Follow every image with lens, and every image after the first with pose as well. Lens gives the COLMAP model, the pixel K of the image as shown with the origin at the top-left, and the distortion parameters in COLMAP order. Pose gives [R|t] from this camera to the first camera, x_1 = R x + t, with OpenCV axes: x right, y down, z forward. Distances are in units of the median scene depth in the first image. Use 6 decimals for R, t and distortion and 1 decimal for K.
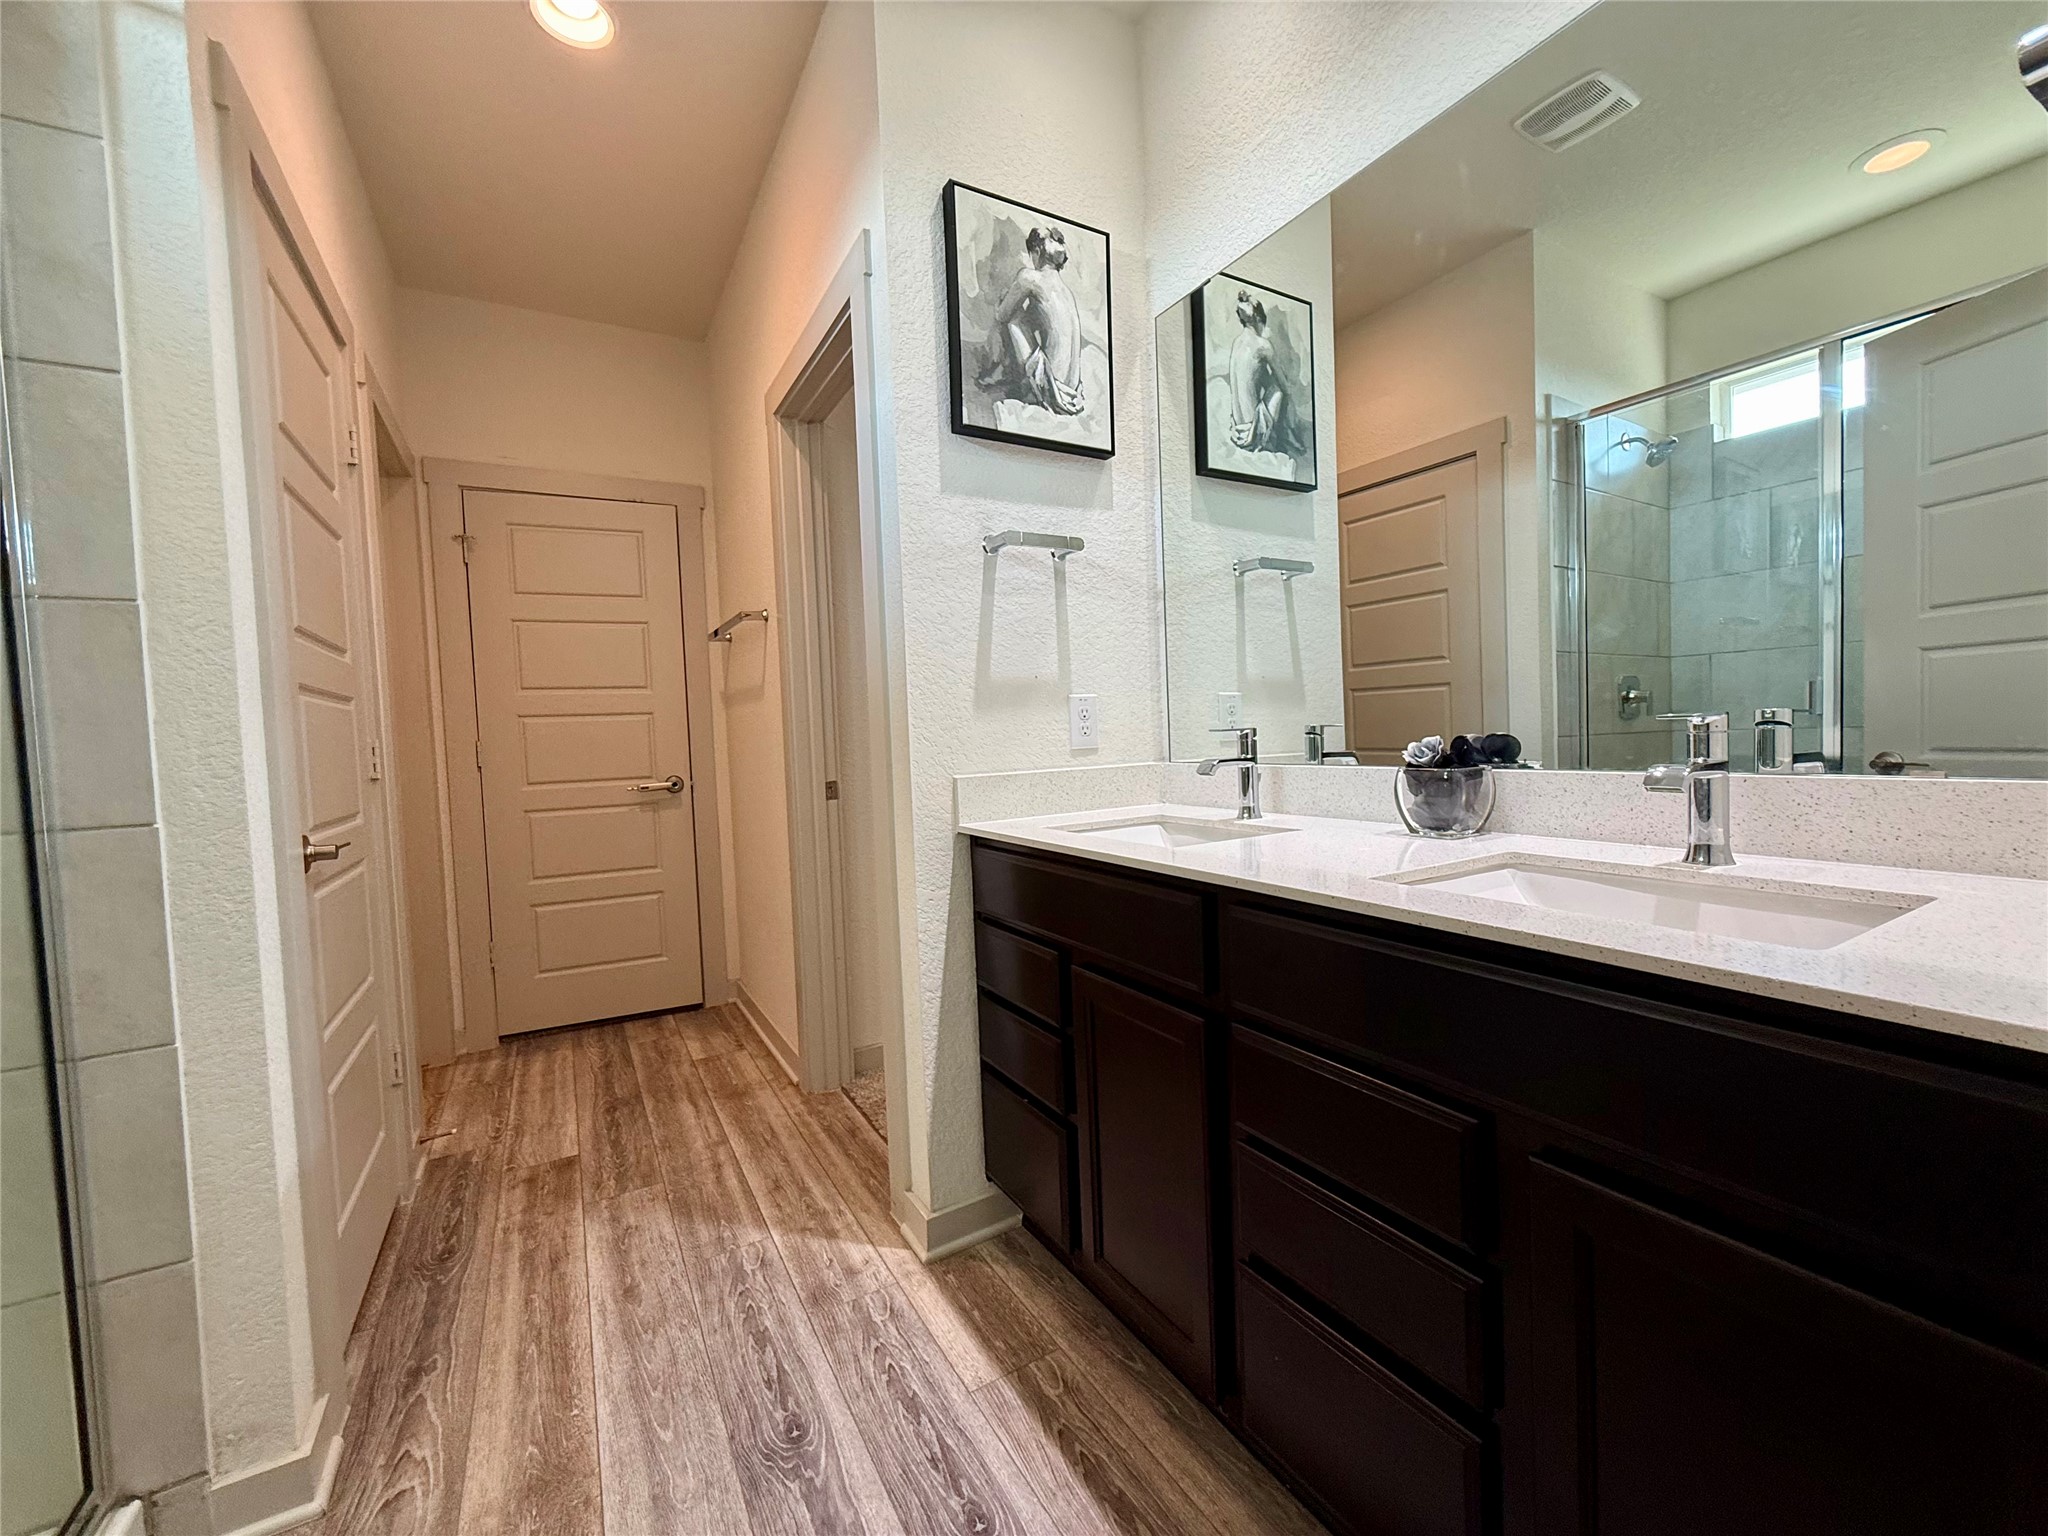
lens RADIAL K [[818.5, 0, 1024.9], [0, 818.5, 766.9], [0, 0, 1]] dist [0.000104, -0.000051]
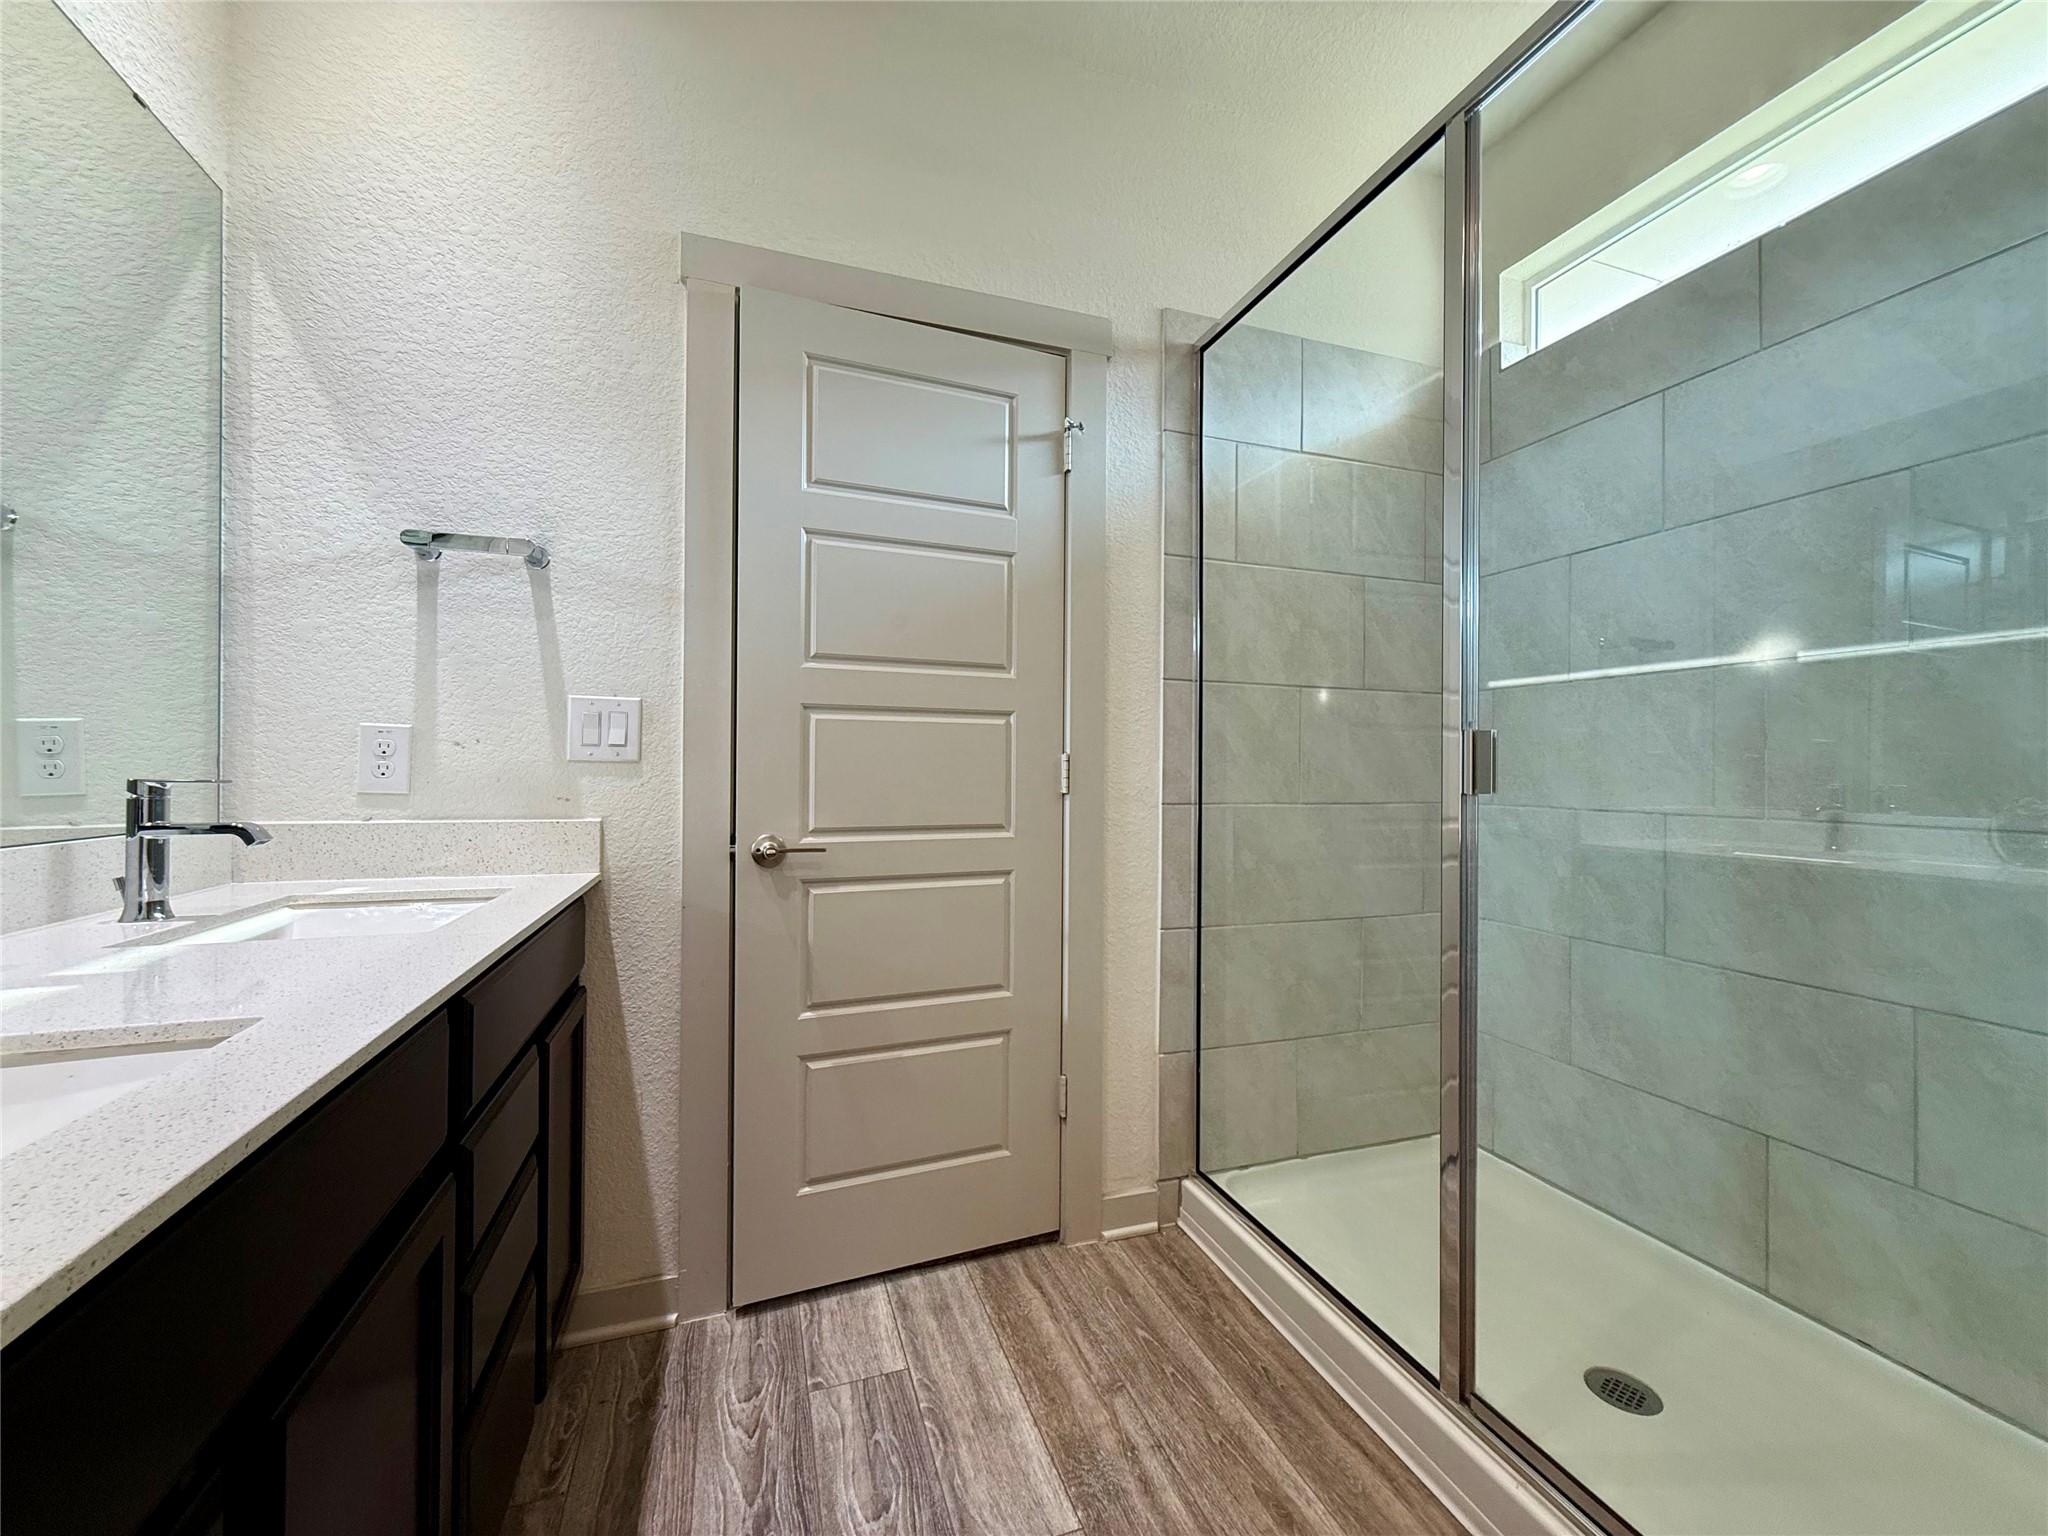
lens RADIAL K [[818.5, 0, 1029.8], [0, 818.5, 766.7], [0, 0, 1]] dist [0.000104, -0.000051]
pose [[-0.982835, 0.034949, 0.181146, -1.329862], [0.040891, 0.998738, 0.029173, -0.033475], [-0.179898, 0.036080, -0.983023, 1.939863]]
